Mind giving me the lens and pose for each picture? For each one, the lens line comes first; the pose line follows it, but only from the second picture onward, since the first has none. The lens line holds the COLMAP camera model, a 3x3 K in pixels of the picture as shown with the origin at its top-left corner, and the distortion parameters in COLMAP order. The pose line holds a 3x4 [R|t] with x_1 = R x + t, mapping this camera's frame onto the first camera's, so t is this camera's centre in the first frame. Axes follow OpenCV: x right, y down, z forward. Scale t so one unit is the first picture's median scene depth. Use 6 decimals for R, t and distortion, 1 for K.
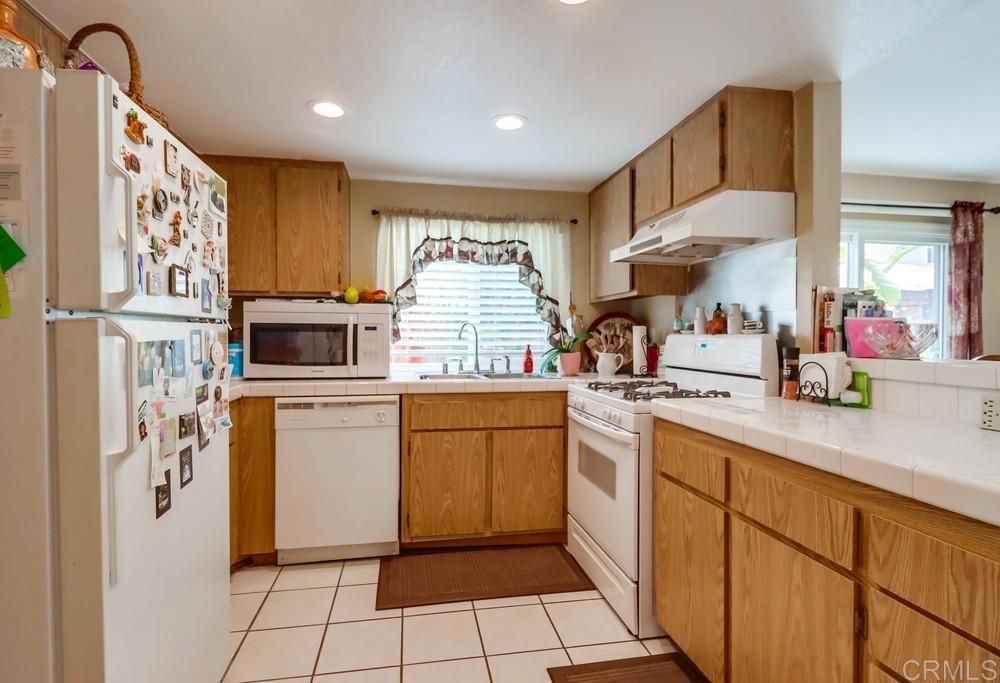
lens RADIAL K [[481.1, 0, 488.1], [0, 481.1, 334.1], [0, 0, 1]] dist [0.012913, -0.005884]
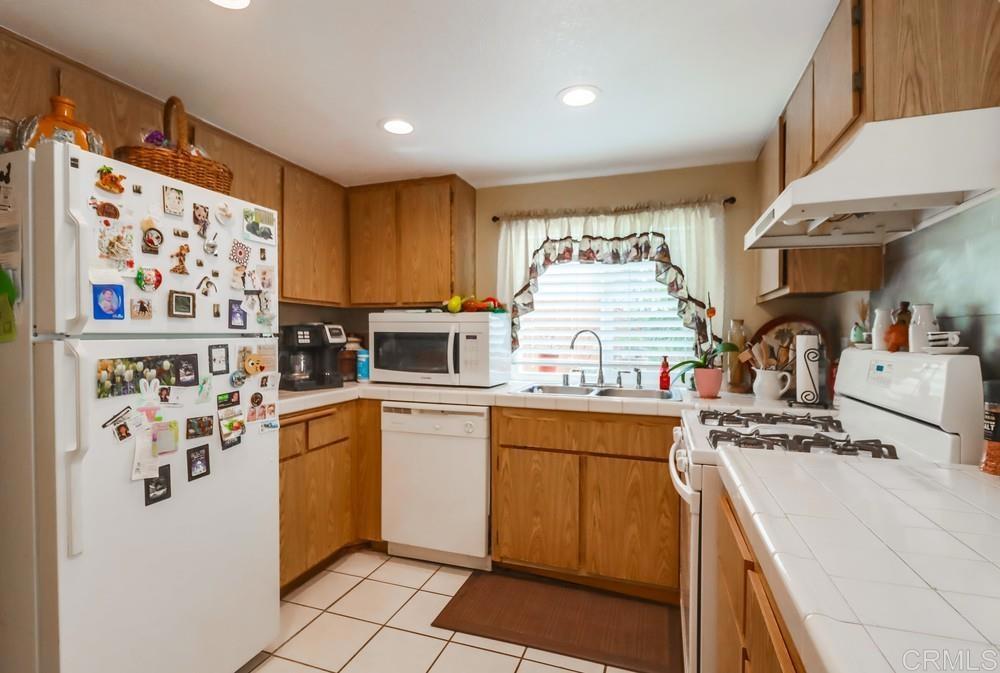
lens RADIAL K [[474.3, 0, 498.6], [0, 474.3, 336.1], [0, 0, 1]] dist [0.015462, -0.007119]
pose [[0.876296, 0.004439, -0.481752, 0.289935], [-0.002498, 0.999986, 0.004671, -0.019574], [0.481766, -0.002890, 0.876295, 0.176275]]
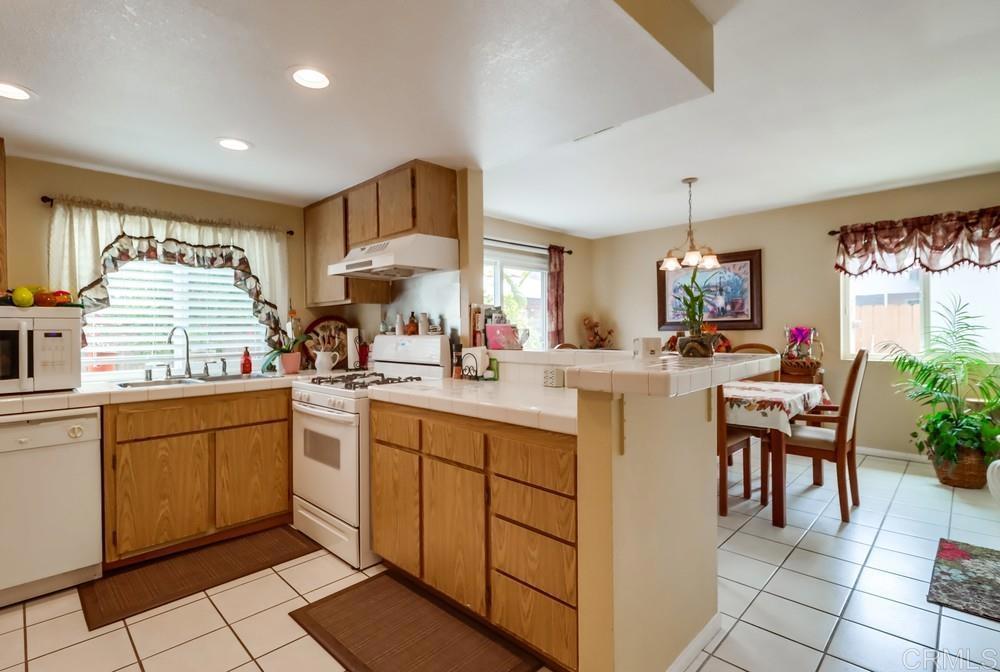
lens RADIAL K [[474.3, 0, 494.0], [0, 474.3, 332.1], [0, 0, 1]] dist [0.015462, -0.007119]
pose [[0.814190, -0.015635, 0.580388, -0.097948], [0.012473, 0.999878, 0.009438, -0.016152], [-0.580465, -0.000445, 0.814285, -0.193259]]
